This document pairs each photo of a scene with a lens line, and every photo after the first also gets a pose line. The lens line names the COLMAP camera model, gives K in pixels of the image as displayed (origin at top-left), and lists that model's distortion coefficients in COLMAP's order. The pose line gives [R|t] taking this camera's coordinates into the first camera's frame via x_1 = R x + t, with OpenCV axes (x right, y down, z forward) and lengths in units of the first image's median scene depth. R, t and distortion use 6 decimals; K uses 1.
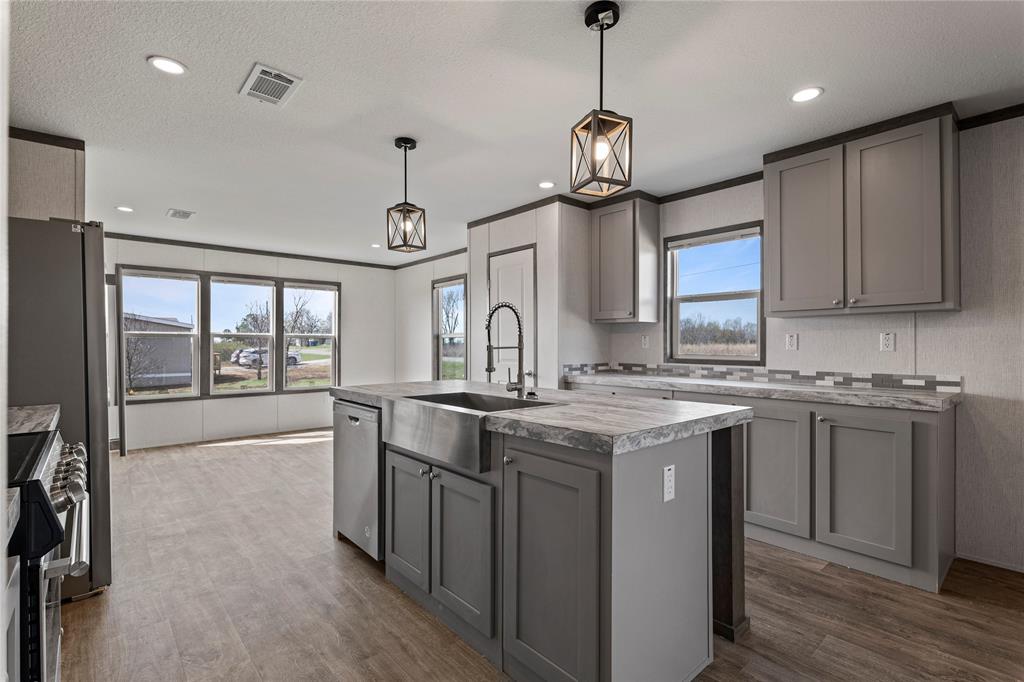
lens RADIAL K [[476.0, 0, 516.9], [0, 476.0, 343.7], [0, 0, 1]] dist [0.001610, 0.000649]
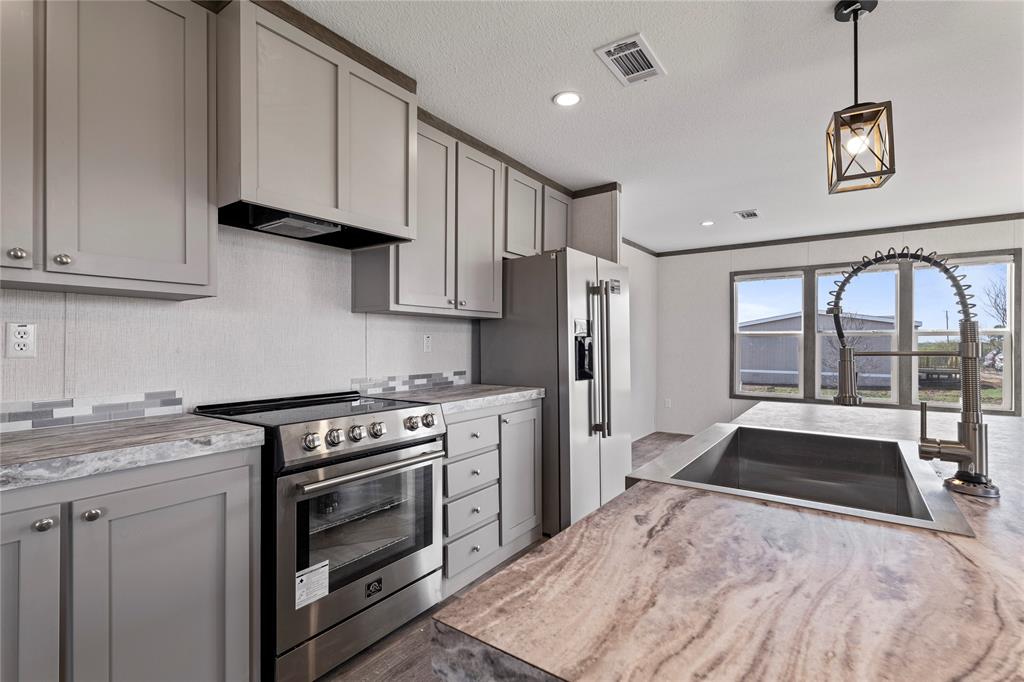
lens RADIAL K [[476.0, 0, 516.9], [0, 476.0, 343.7], [0, 0, 1]] dist [0.001610, 0.000649]
pose [[0.226435, 0.000284, -0.974026, 0.249819], [0.000607, 1.000000, 0.000433, -0.000229], [0.974026, -0.000689, 0.226435, 0.450309]]
